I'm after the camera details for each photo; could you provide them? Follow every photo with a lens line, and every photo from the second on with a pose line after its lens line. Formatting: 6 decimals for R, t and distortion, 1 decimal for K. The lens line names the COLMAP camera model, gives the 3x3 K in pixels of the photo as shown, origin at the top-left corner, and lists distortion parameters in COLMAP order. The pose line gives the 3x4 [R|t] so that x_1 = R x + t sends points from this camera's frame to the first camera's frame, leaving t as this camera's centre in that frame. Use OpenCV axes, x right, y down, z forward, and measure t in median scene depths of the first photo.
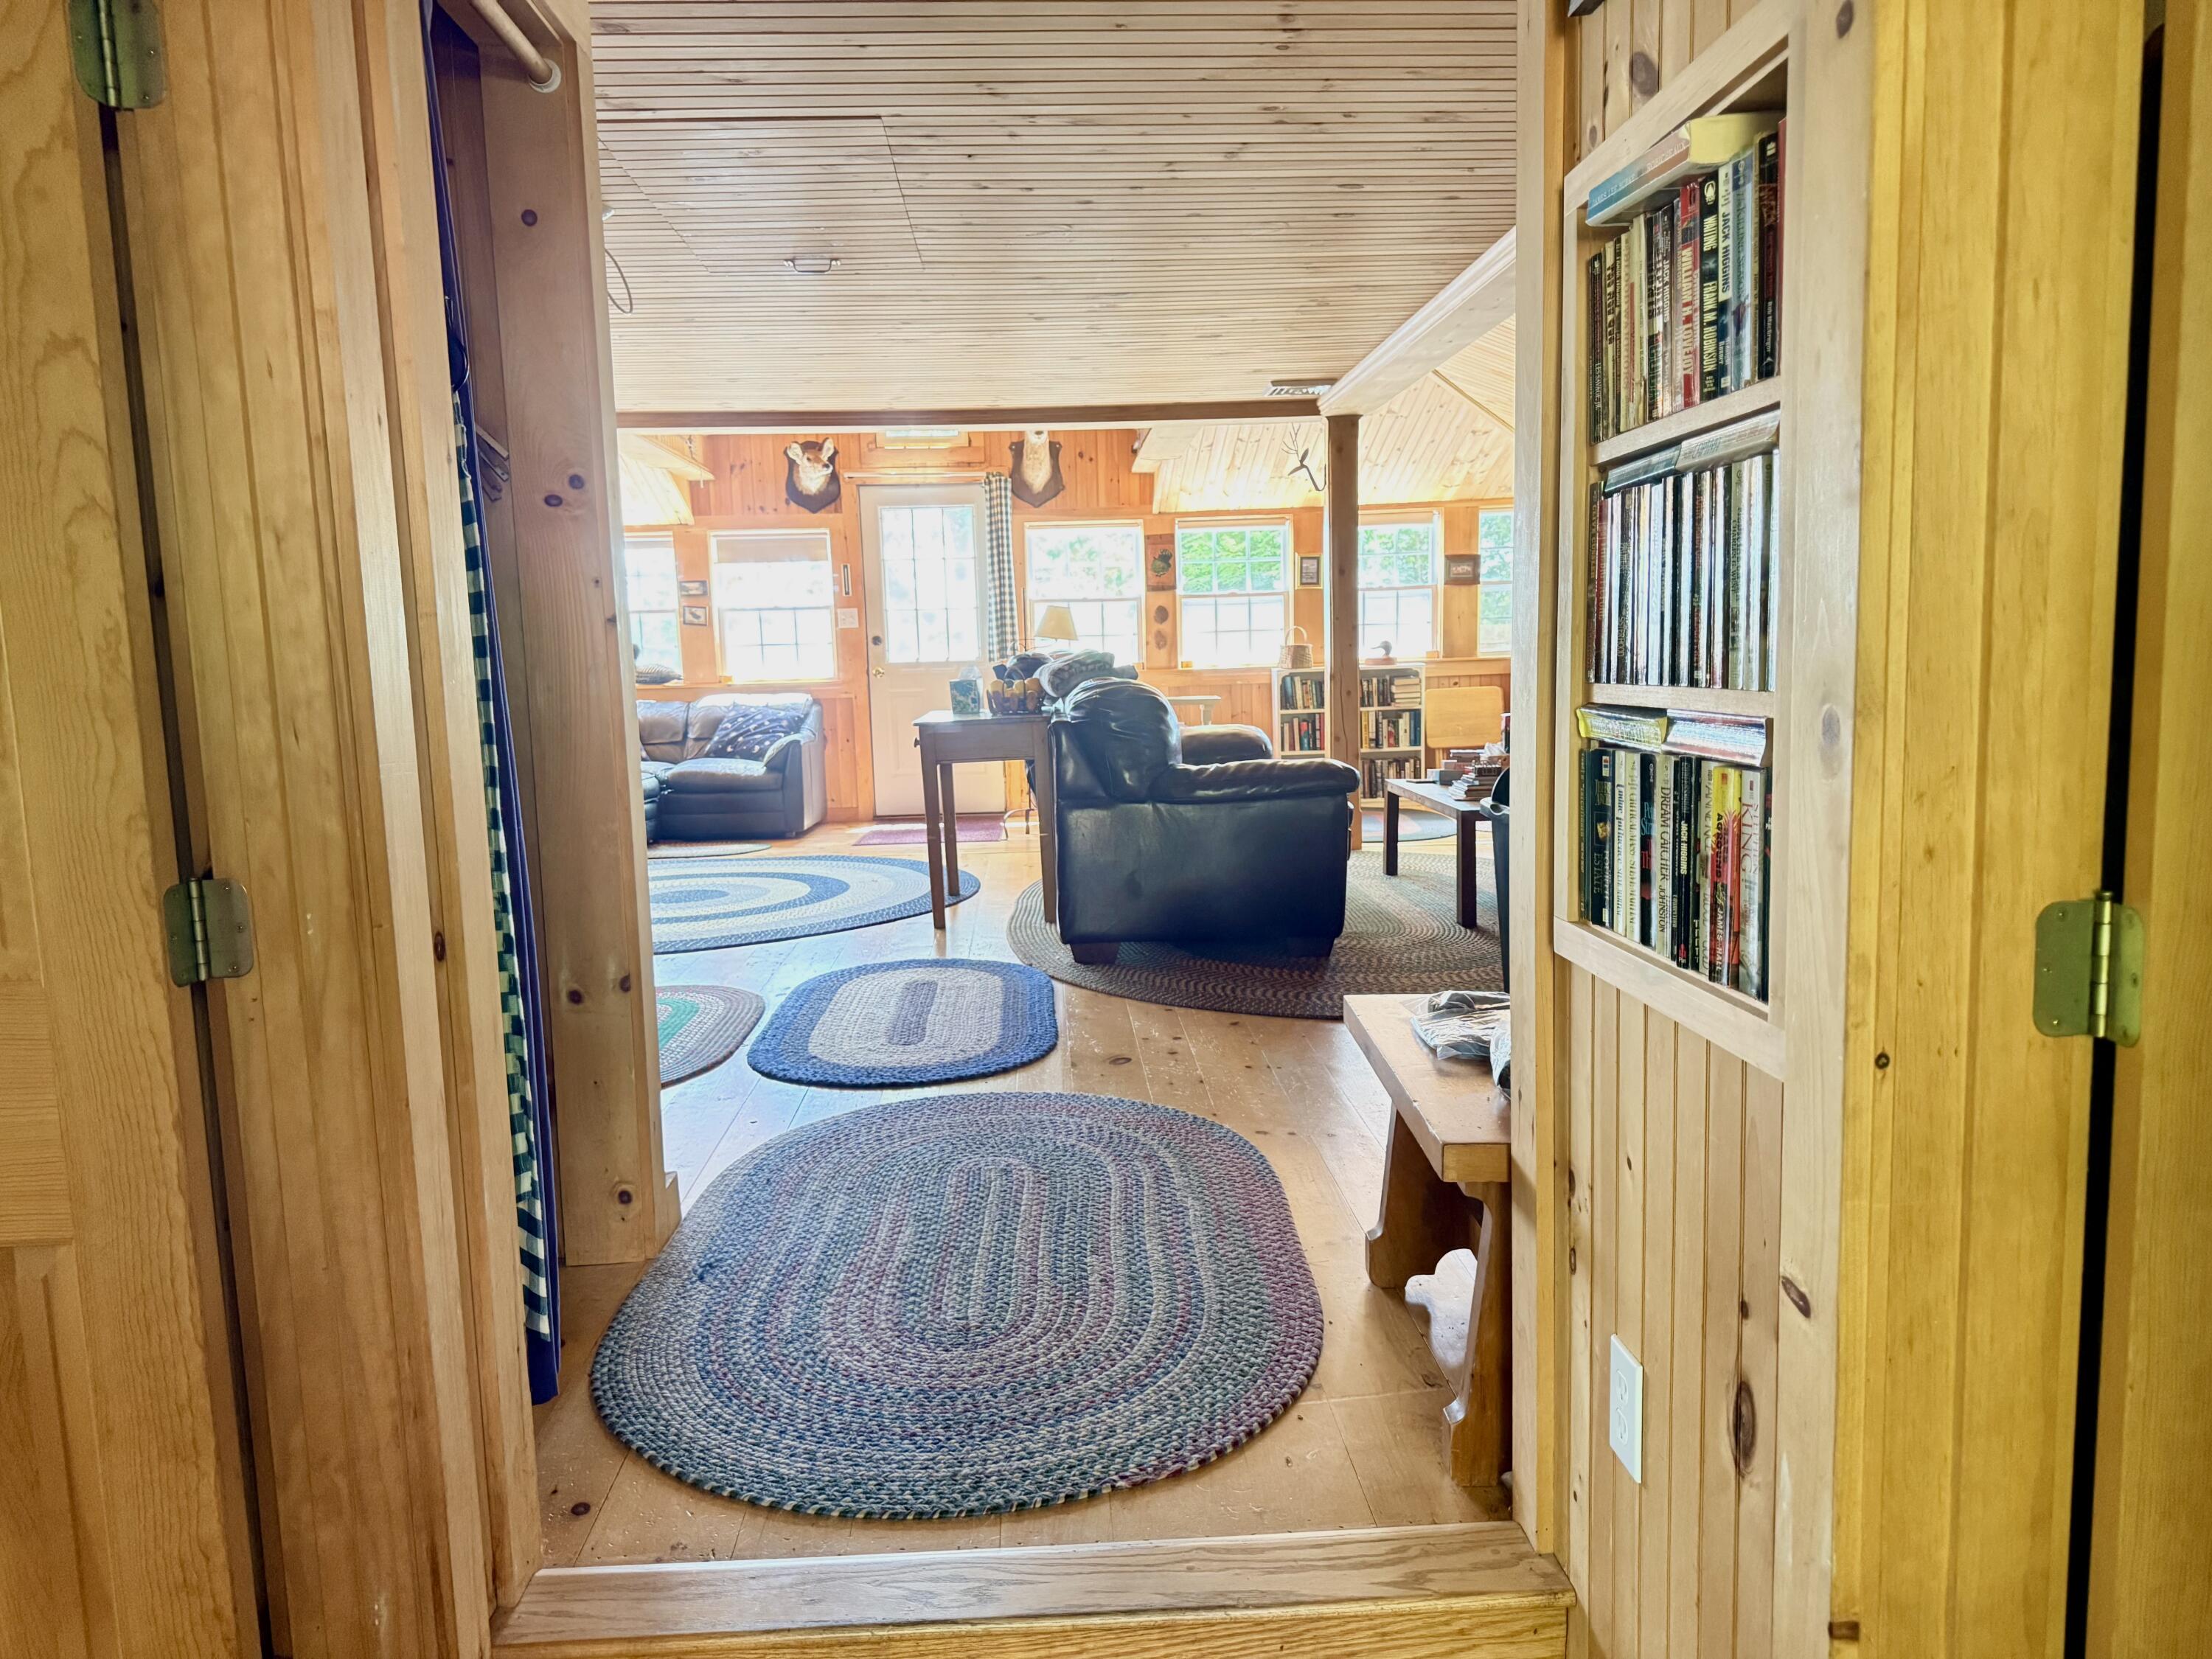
lens RADIAL K [[1555.9, 0, 1116.1], [0, 1555.9, 845.4], [0, 0, 1]] dist [0.110288, 0.001020]
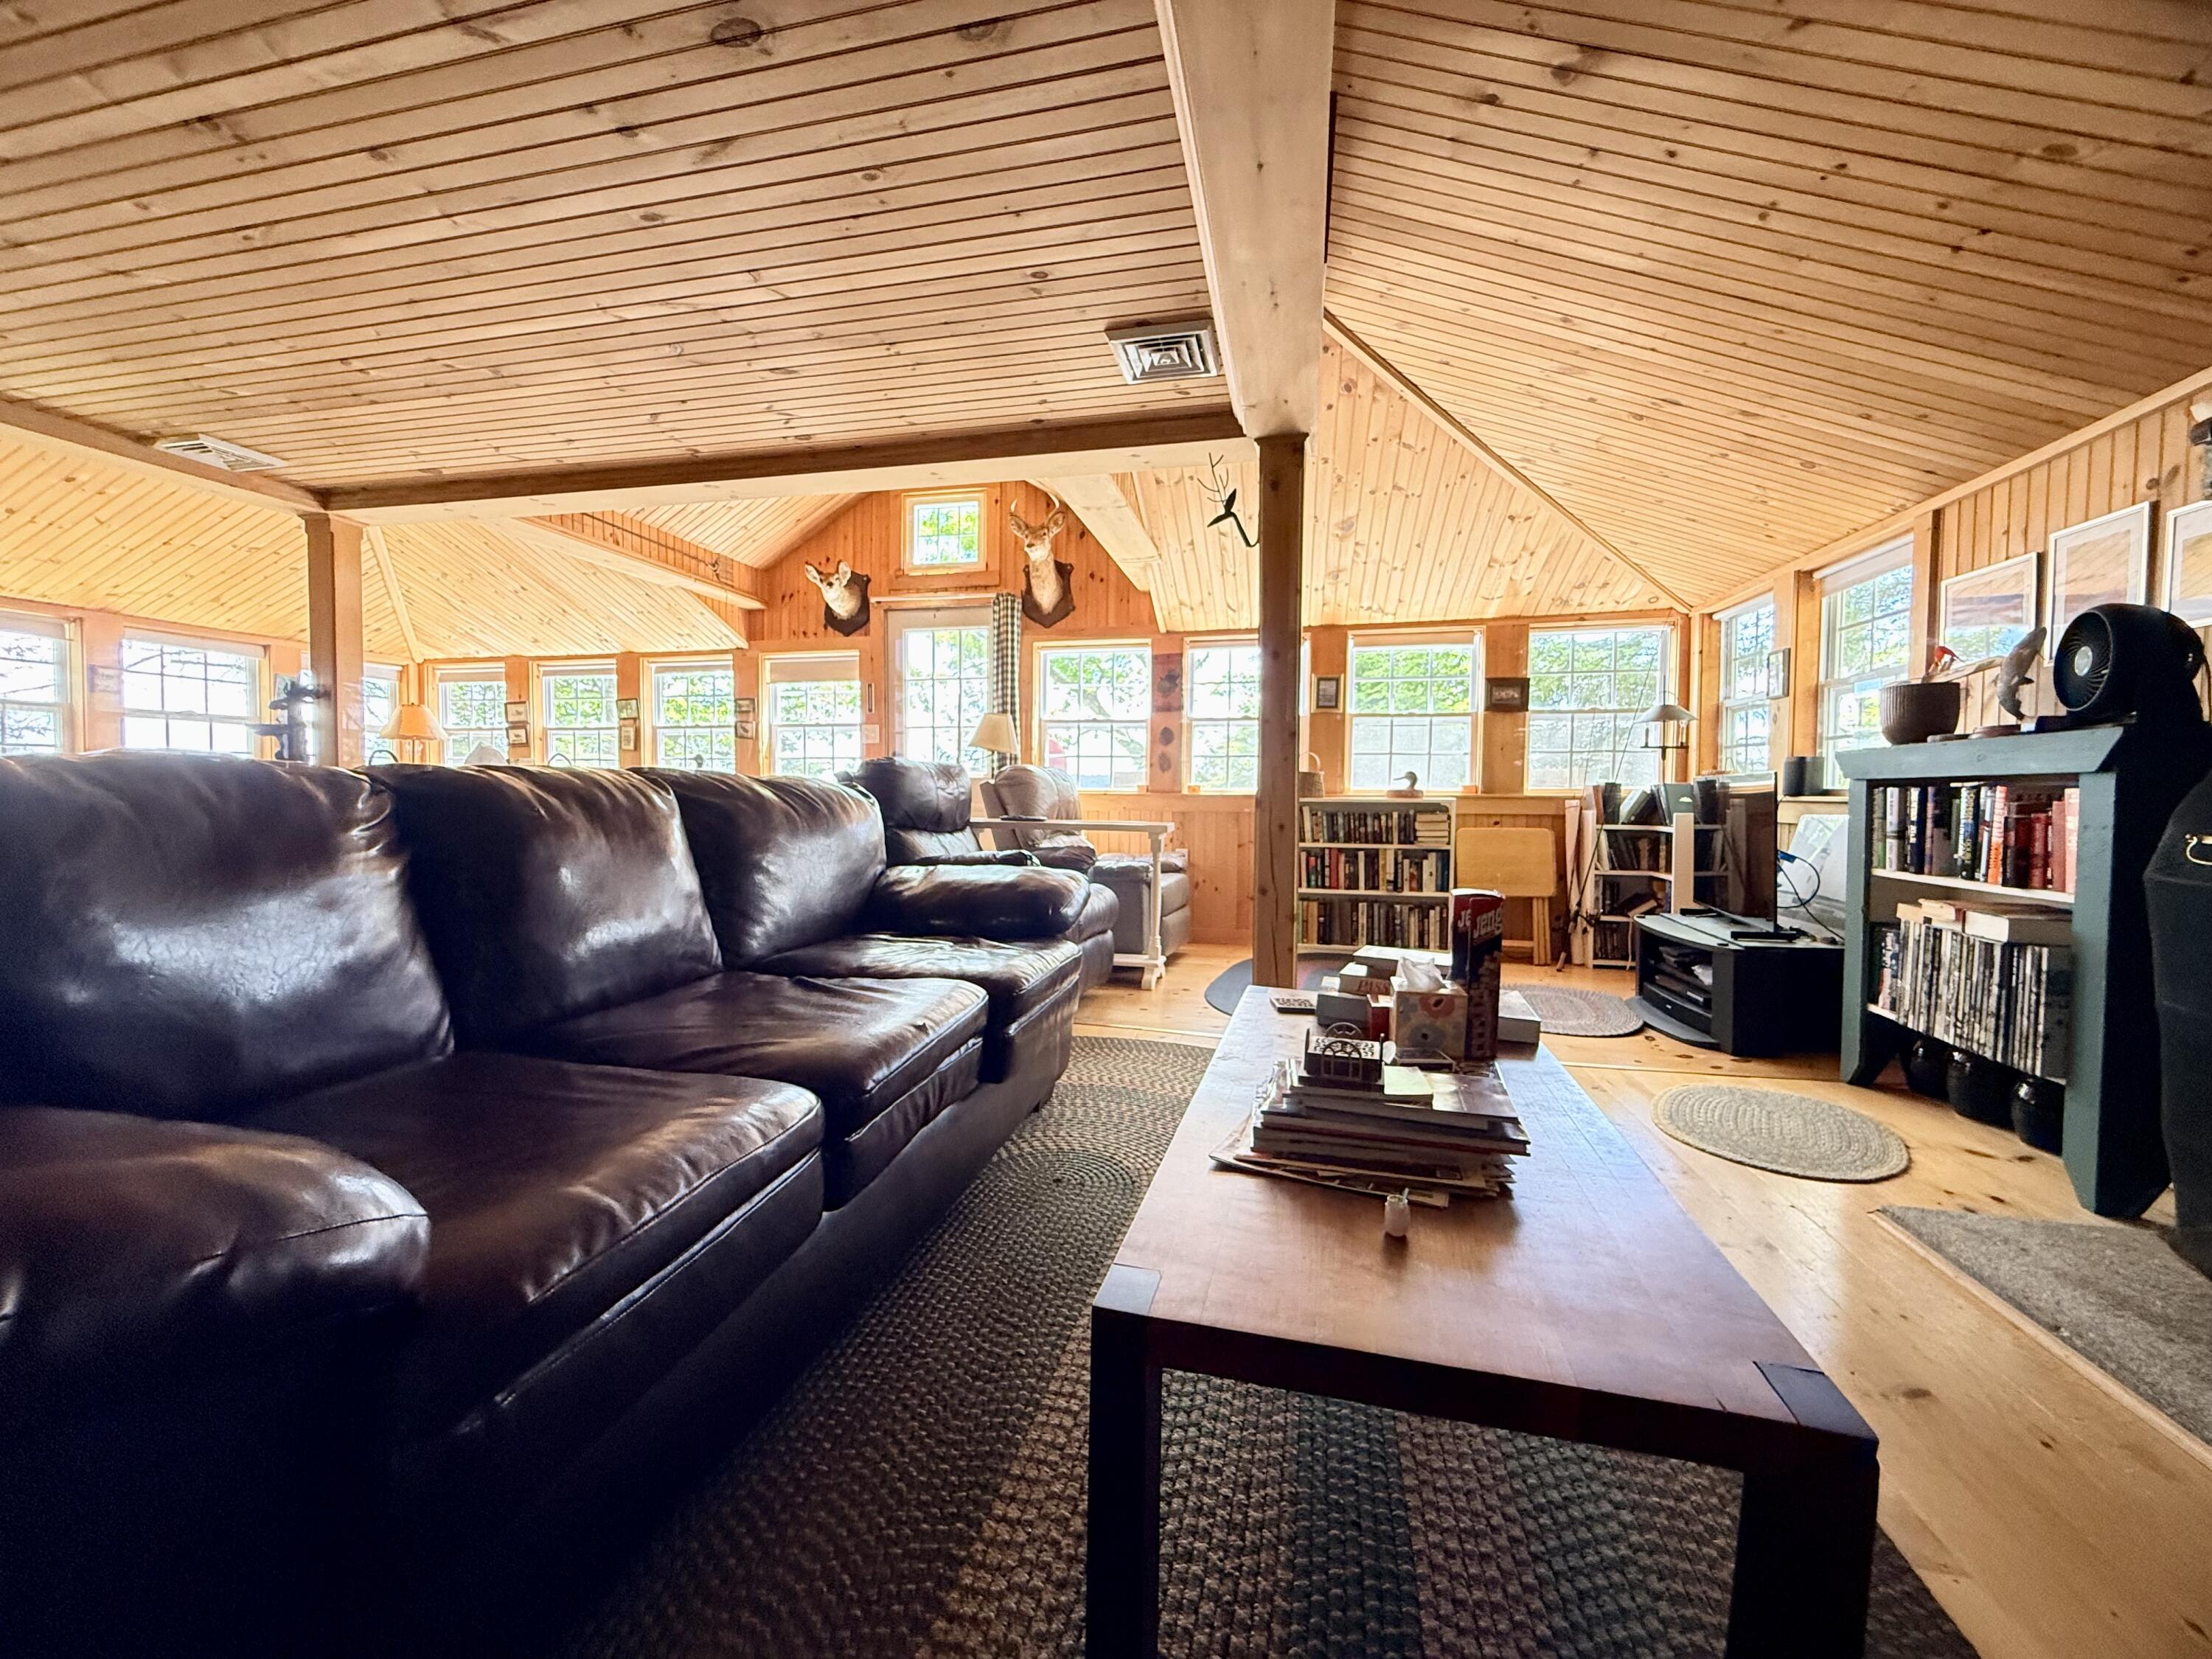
lens RADIAL K [[877.6, 0, 1101.4], [0, 877.6, 823.3], [0, 0, 1]] dist [-0.001490, 0.000771]
pose [[0.959826, 0.047591, -0.276531, 0.143482], [-0.071371, 0.994506, -0.076571, -0.051026], [0.271368, 0.093231, 0.957950, 0.480691]]
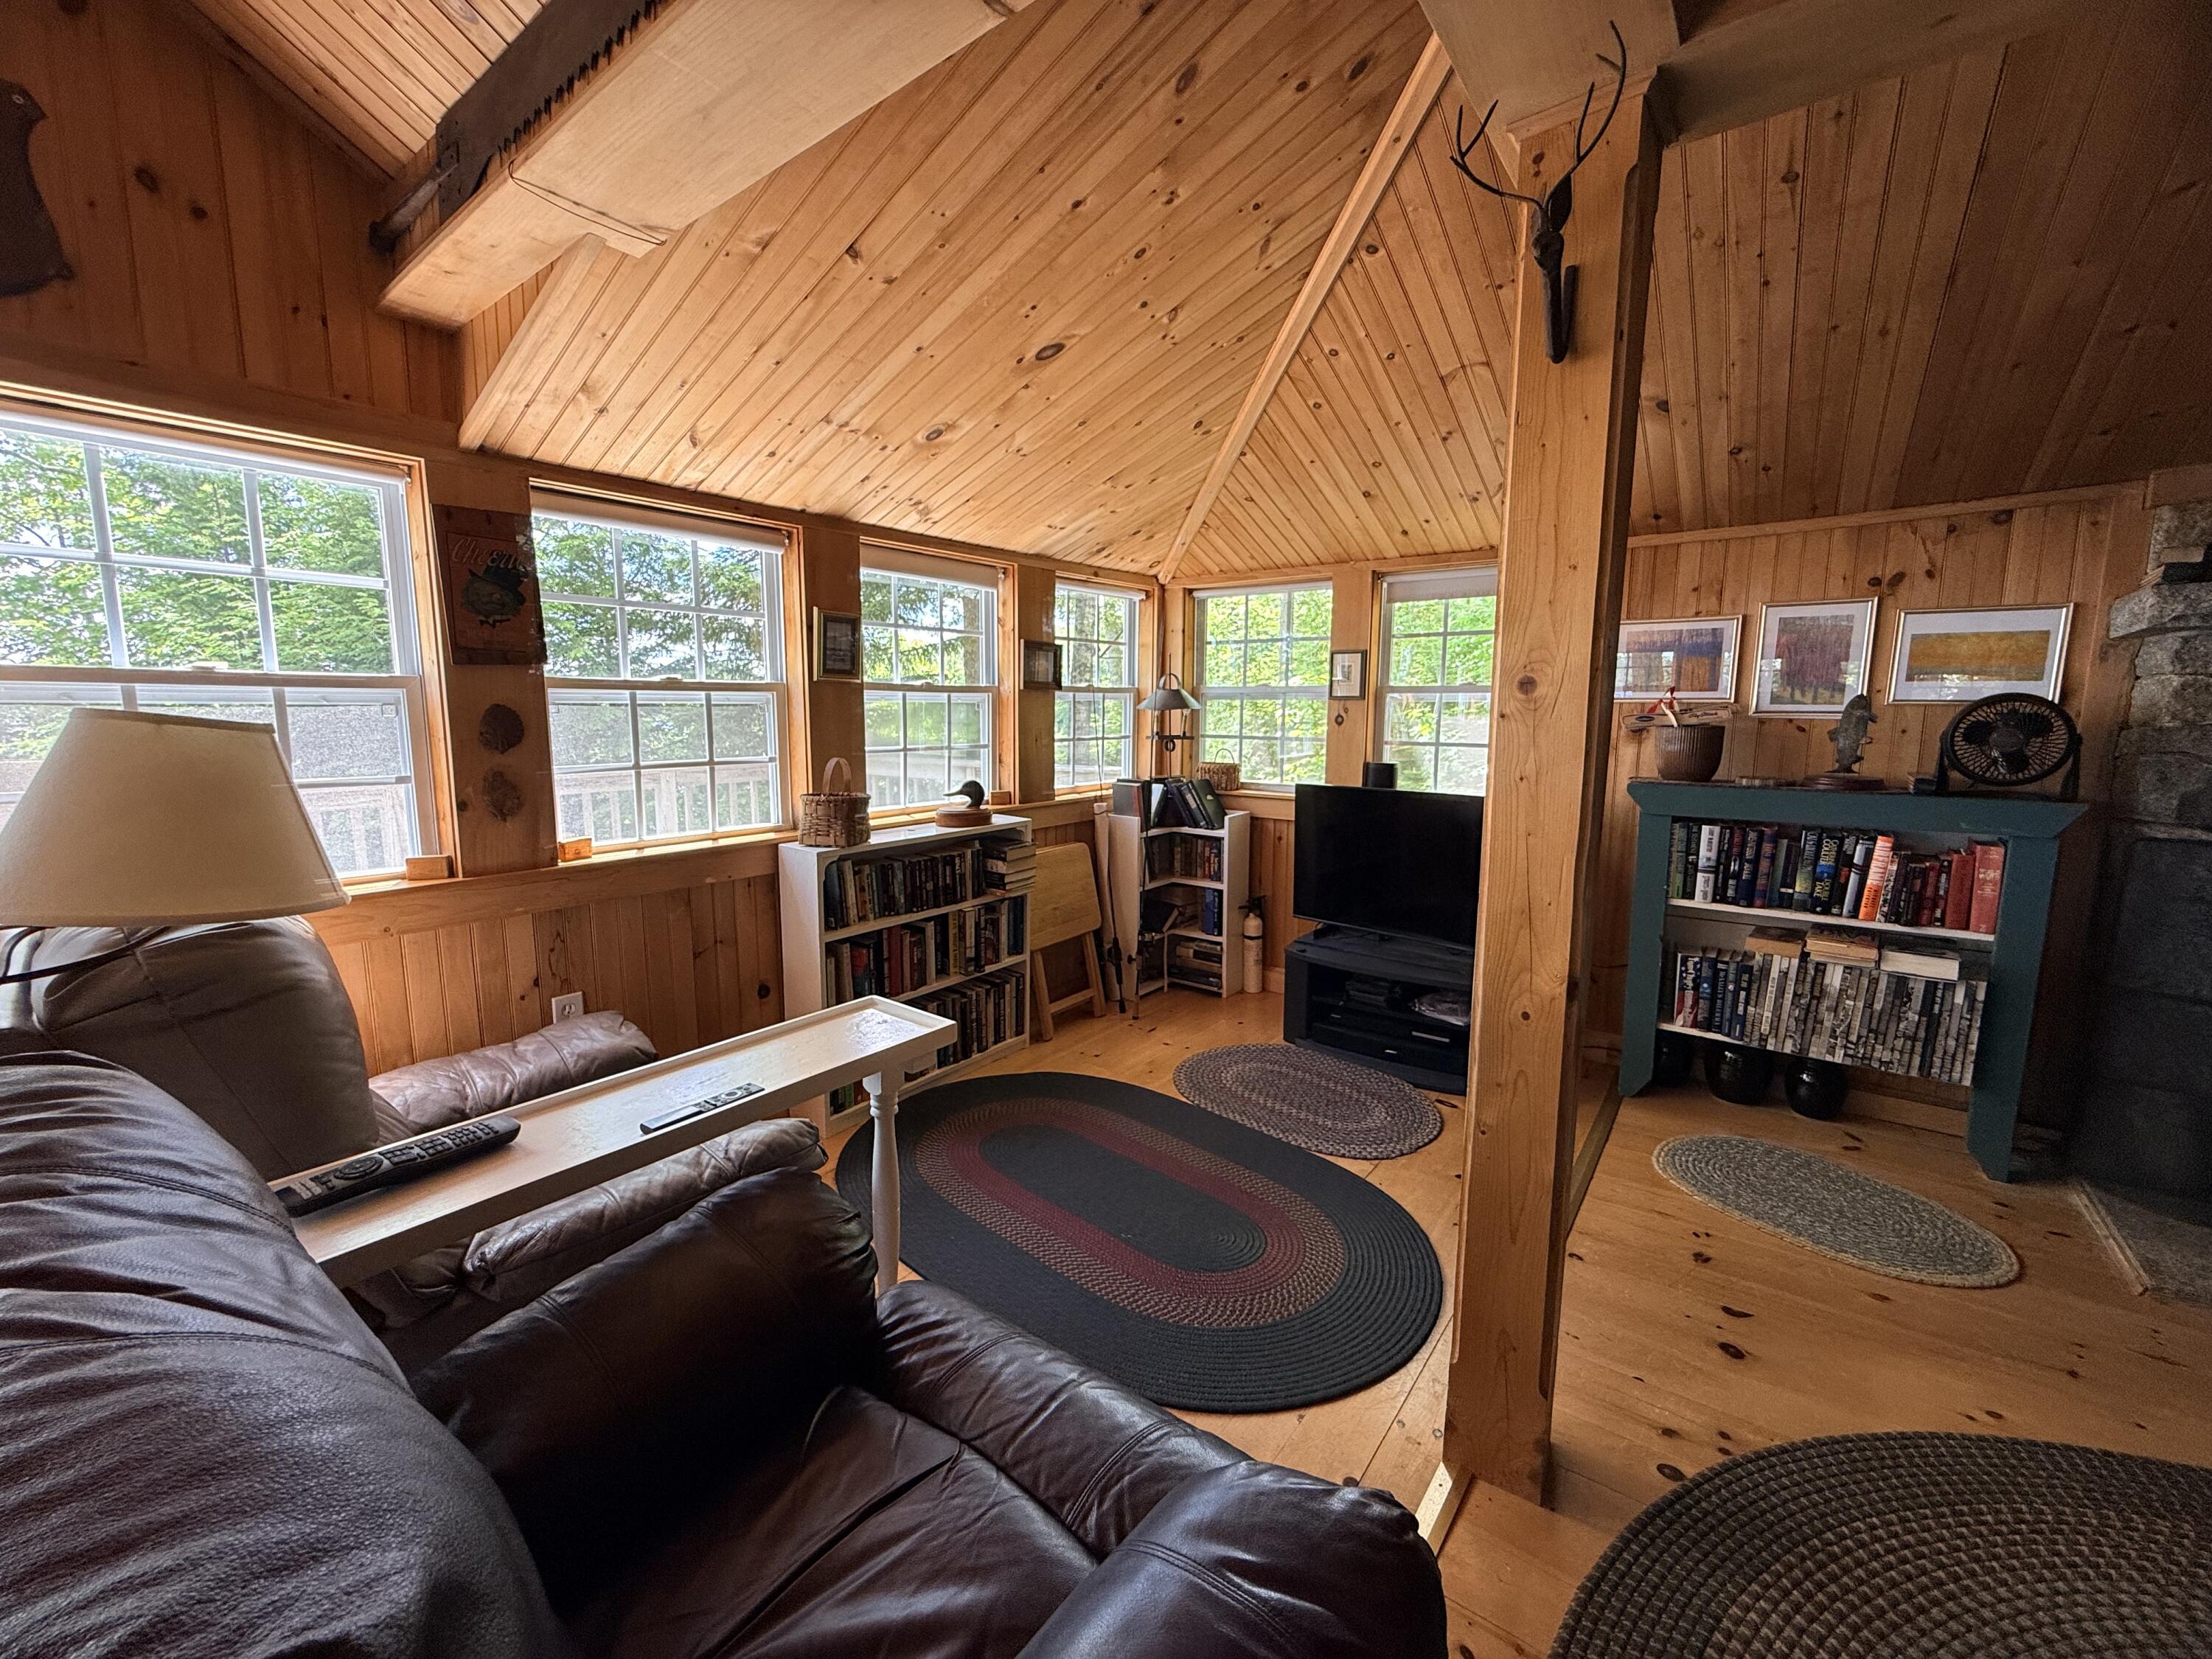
lens RADIAL K [[877.6, 0, 1102.3], [0, 877.6, 824.3], [0, 0, 1]] dist [-0.001490, 0.000771]
pose [[0.651560, -0.069616, 0.755396, -0.038135], [0.074358, 0.996846, 0.027731, -0.121327], [-0.754944, 0.038102, 0.654681, 0.760510]]
